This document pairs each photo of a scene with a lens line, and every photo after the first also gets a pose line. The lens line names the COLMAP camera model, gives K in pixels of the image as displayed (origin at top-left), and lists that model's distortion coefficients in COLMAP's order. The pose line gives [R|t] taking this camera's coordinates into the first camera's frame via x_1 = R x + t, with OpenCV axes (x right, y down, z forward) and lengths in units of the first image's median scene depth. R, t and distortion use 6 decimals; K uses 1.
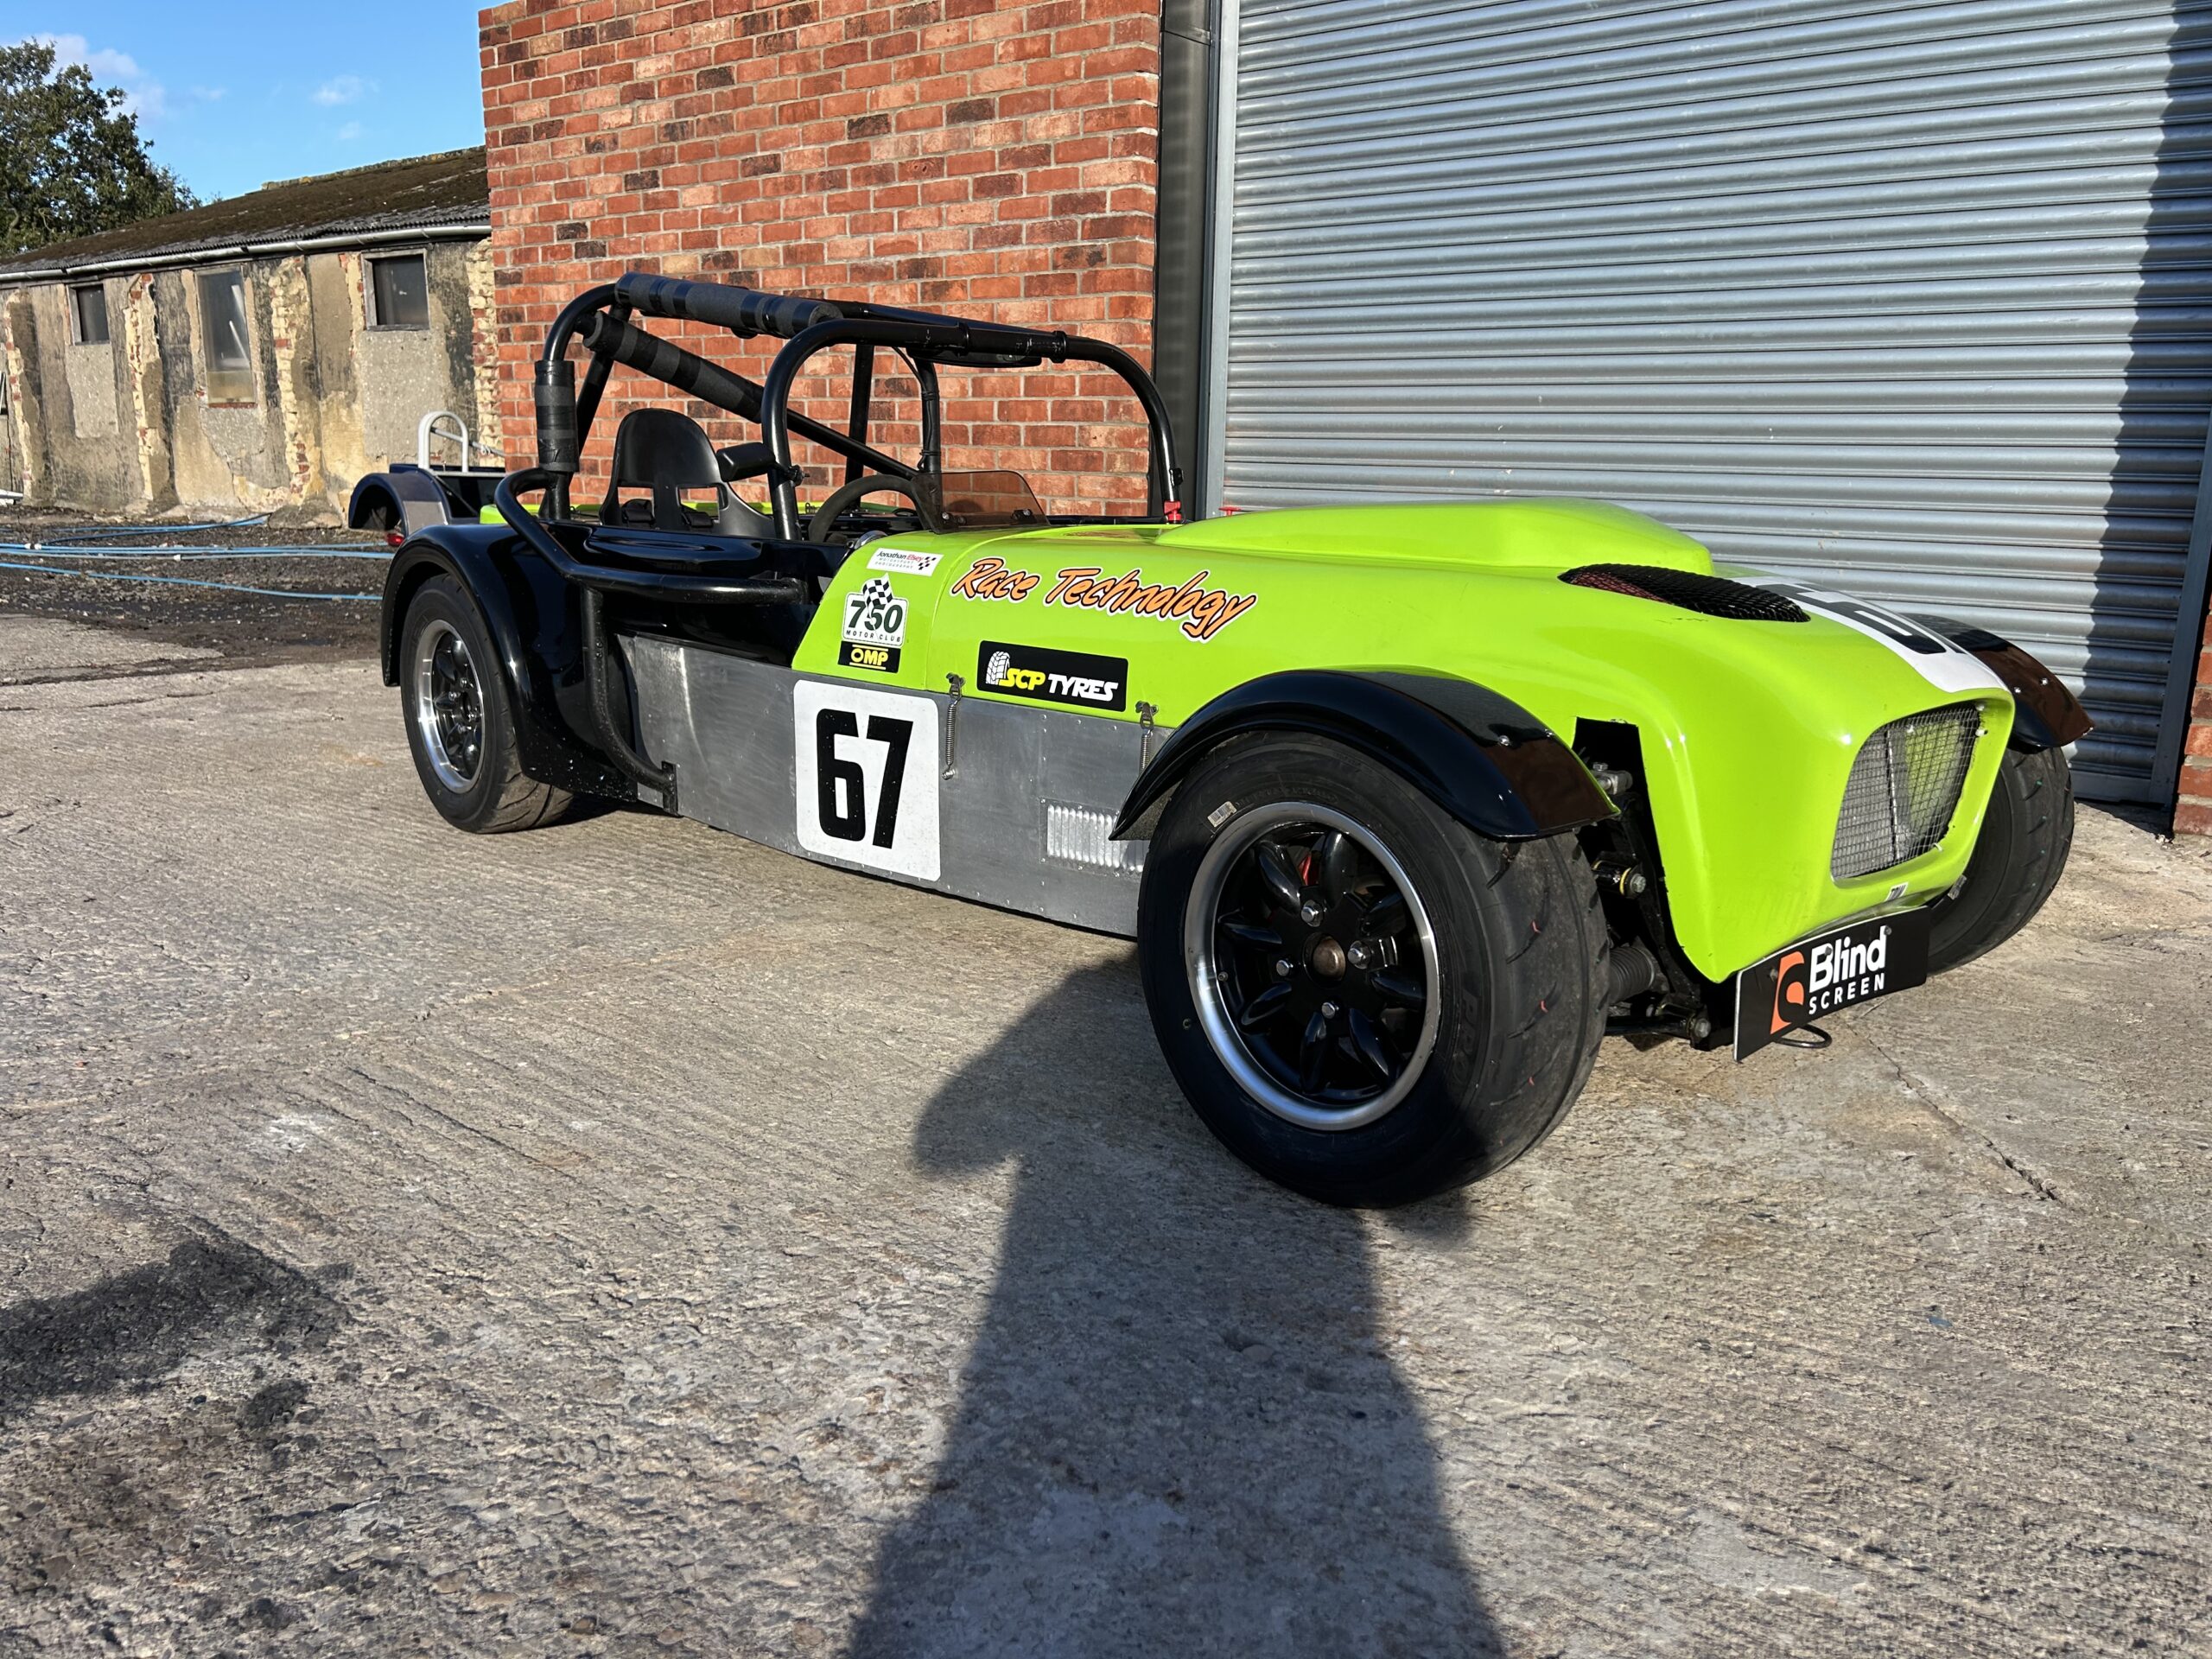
lens RADIAL K [[1677.8, 0, 1088.9], [0, 1677.8, 832.5], [0, 0, 1]] dist [0.039799, -0.042501]
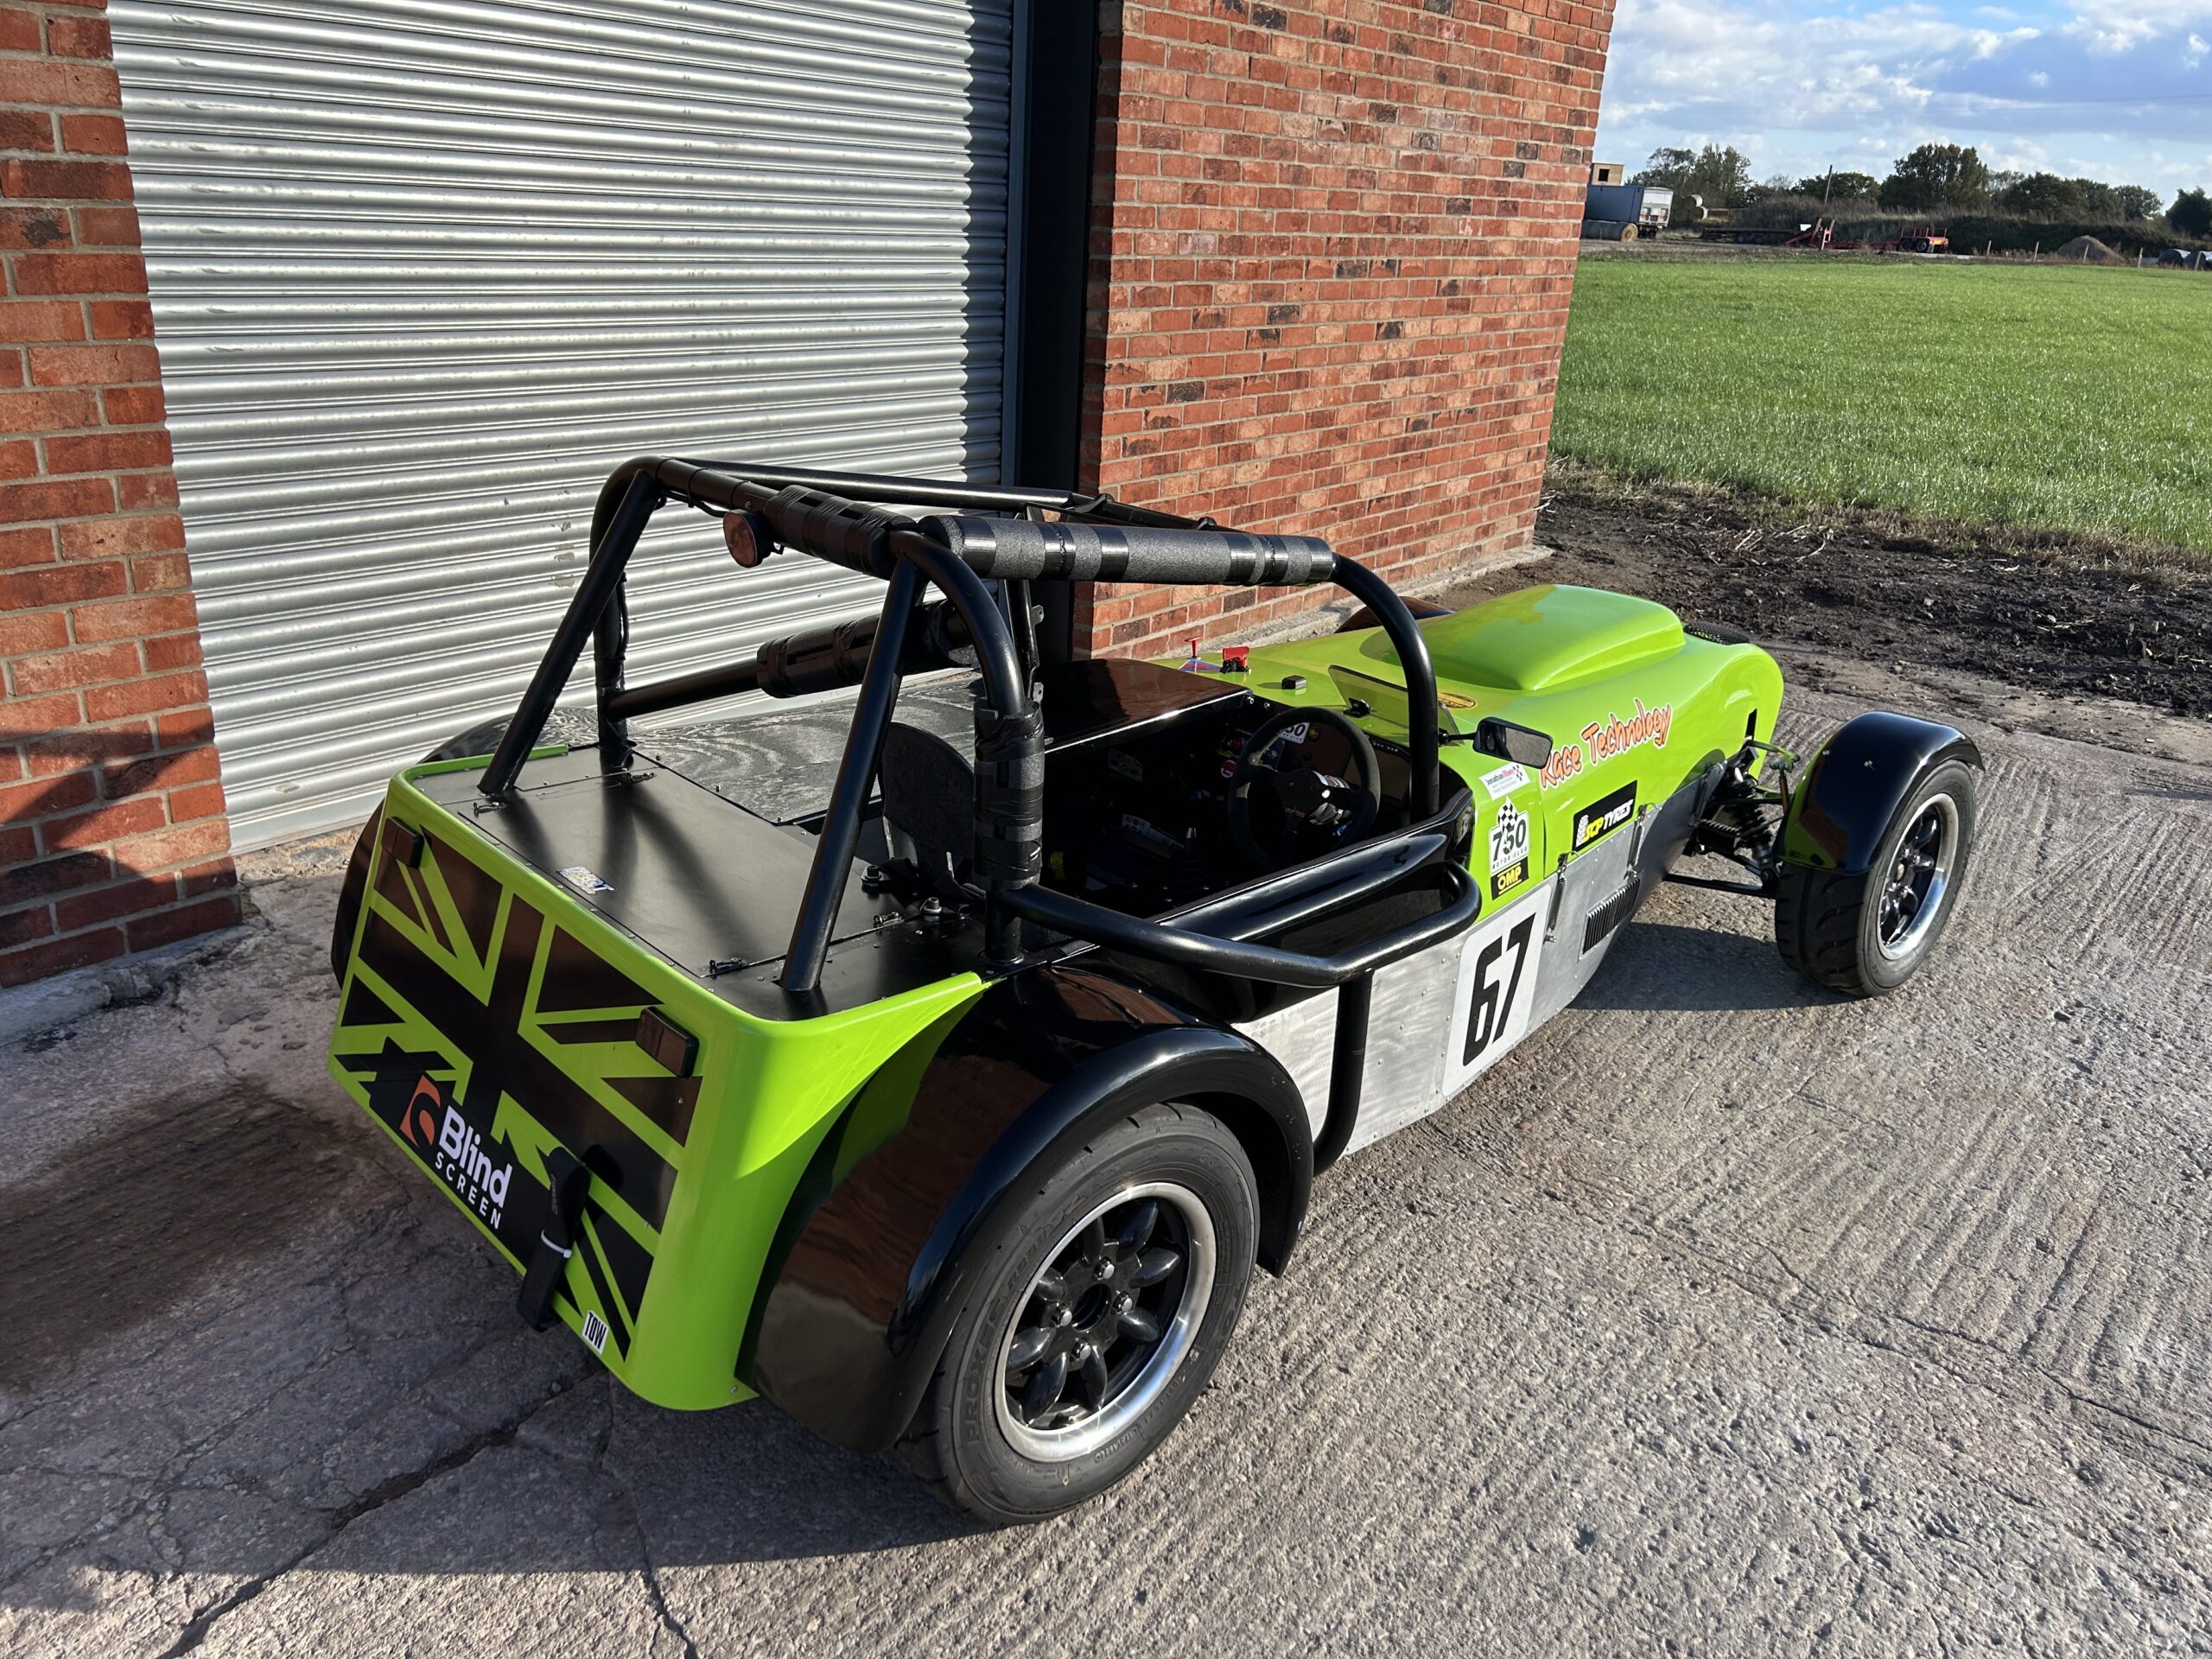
lens RADIAL K [[1677.8, 0, 1088.9], [0, 1677.8, 832.5], [0, 0, 1]] dist [0.039799, -0.042501]
pose [[-0.008508, -0.372720, 0.927905, -0.590795], [0.173830, 0.913259, 0.368431, -0.305018], [-0.984739, 0.164433, 0.057020, 0.658719]]
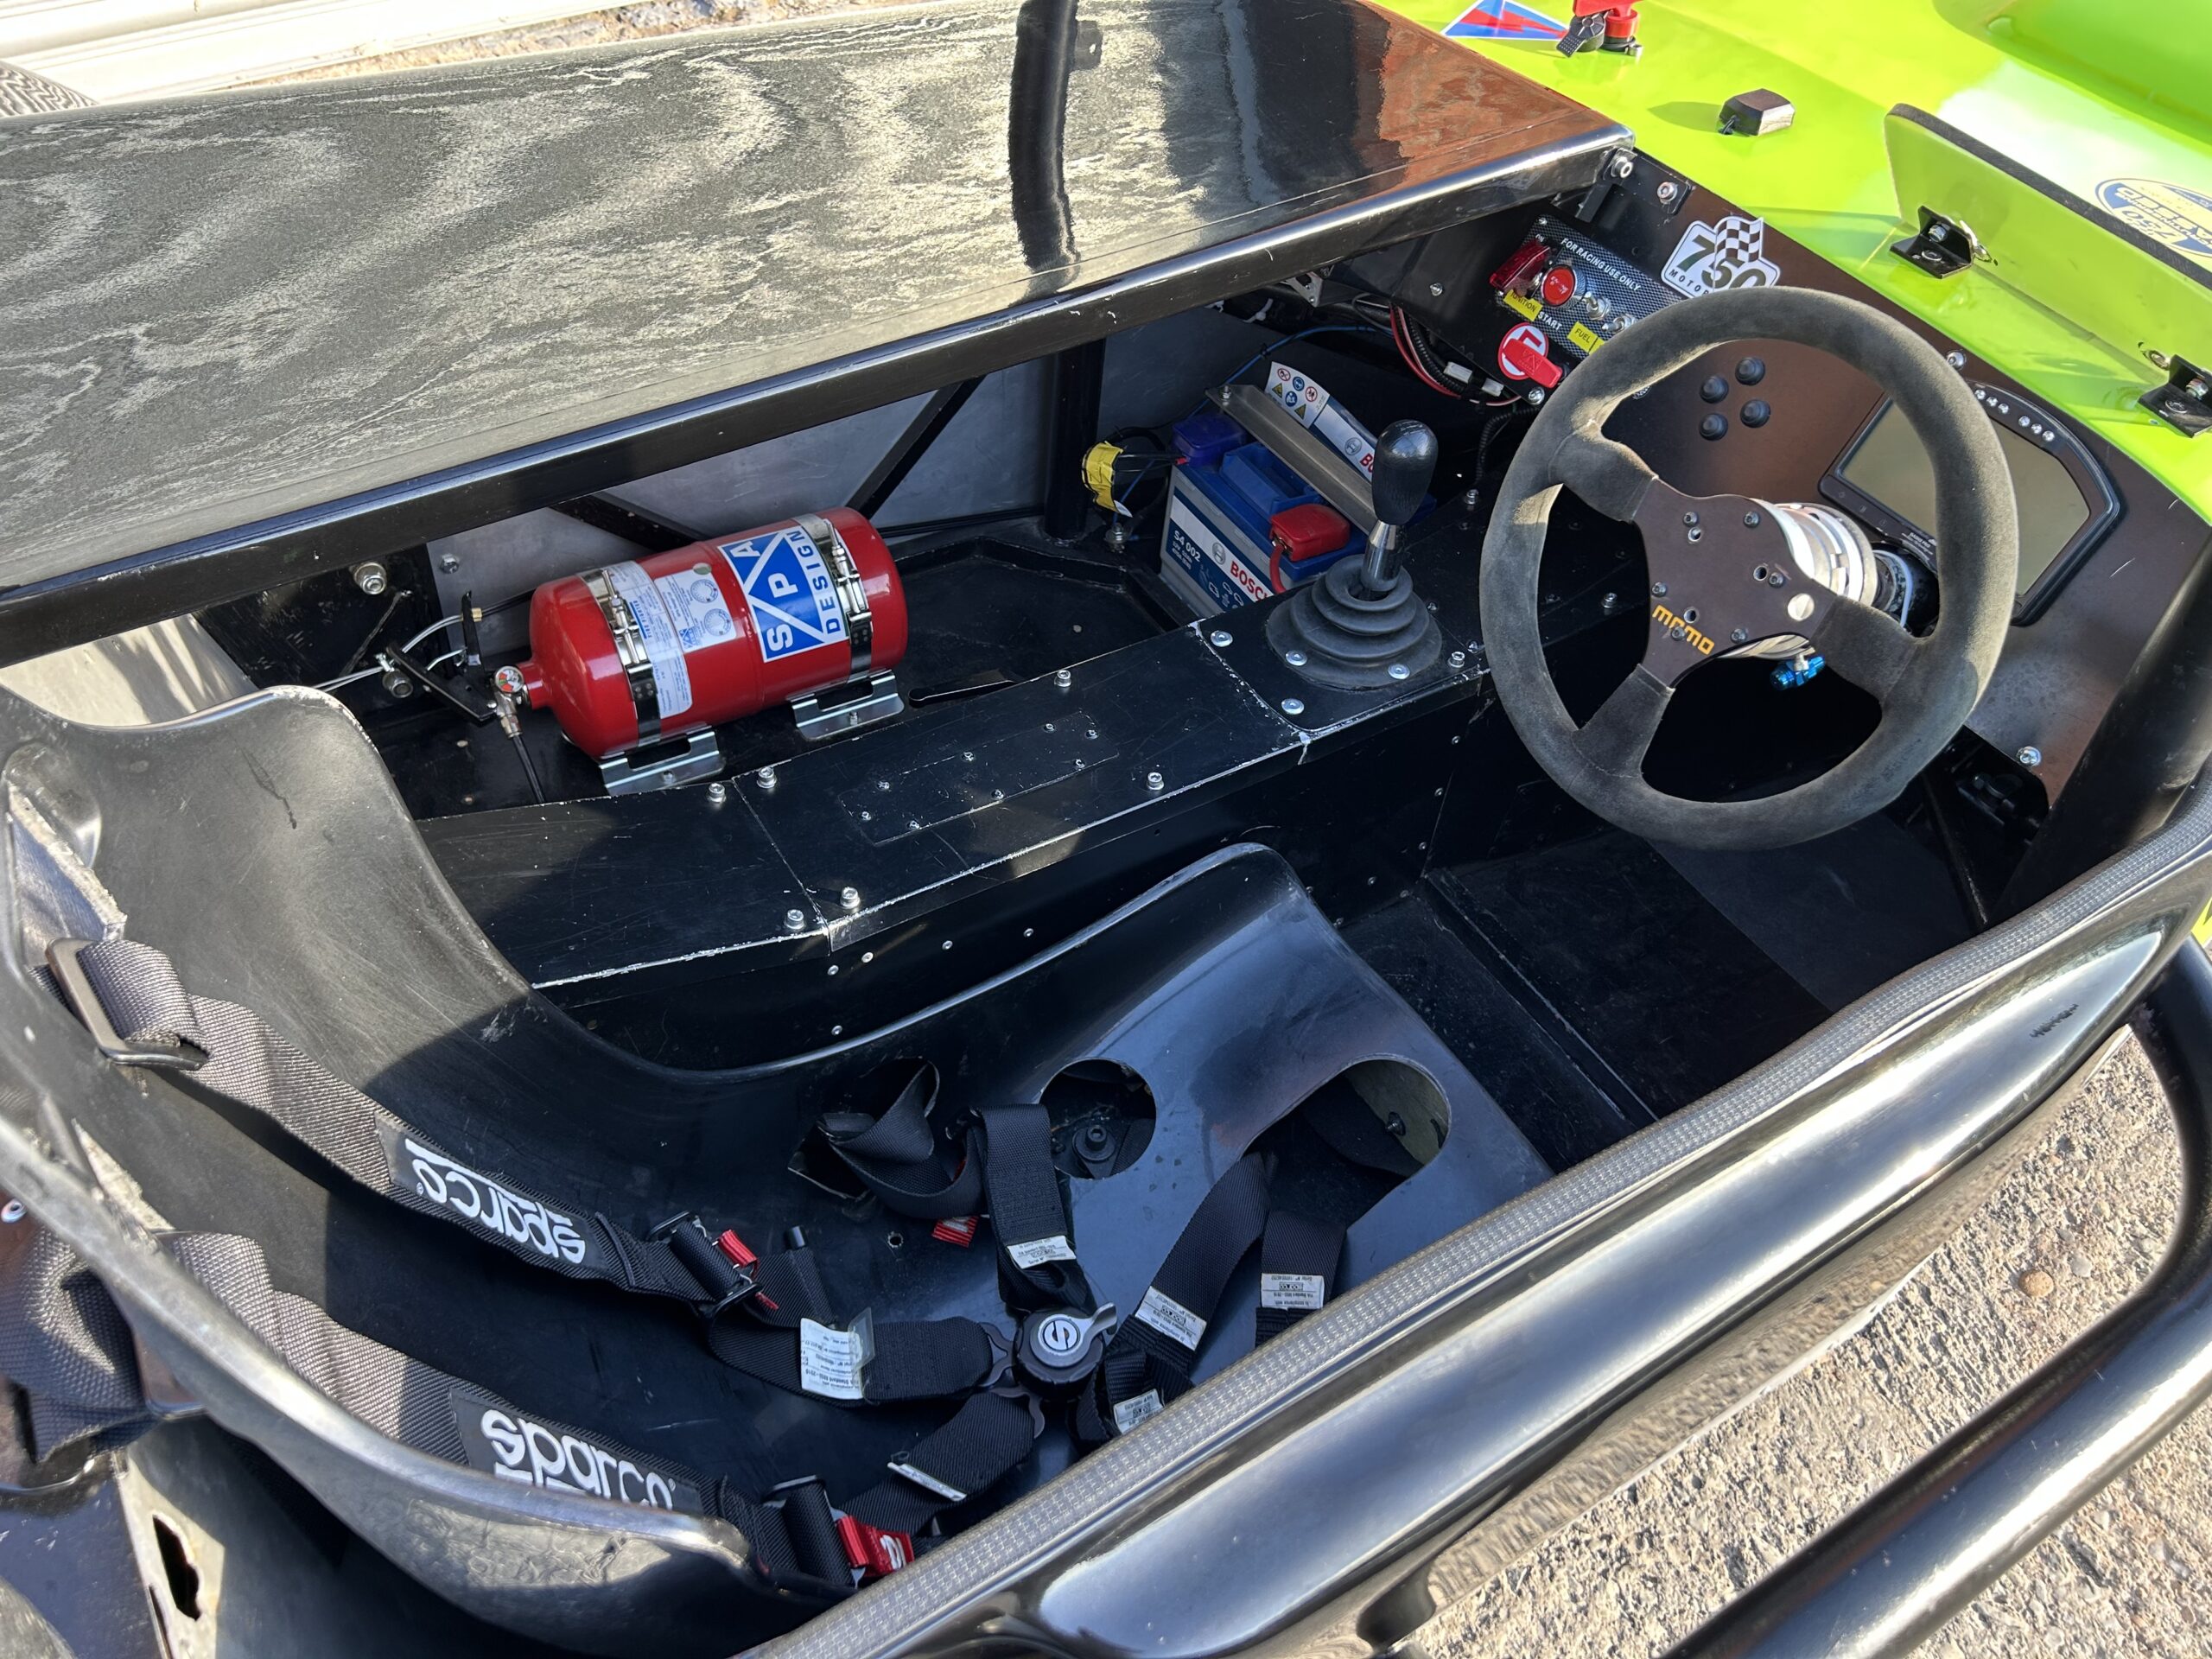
lens RADIAL K [[1666.9, 0, 1106.0], [0, 1666.9, 829.5], [0, 0, 1]] dist [0.028266, -0.032617]
pose [[0.176444, -0.716046, 0.675385, -0.227155], [0.143380, 0.697529, 0.702065, -0.216040], [-0.973812, -0.027038, 0.225741, 0.641600]]
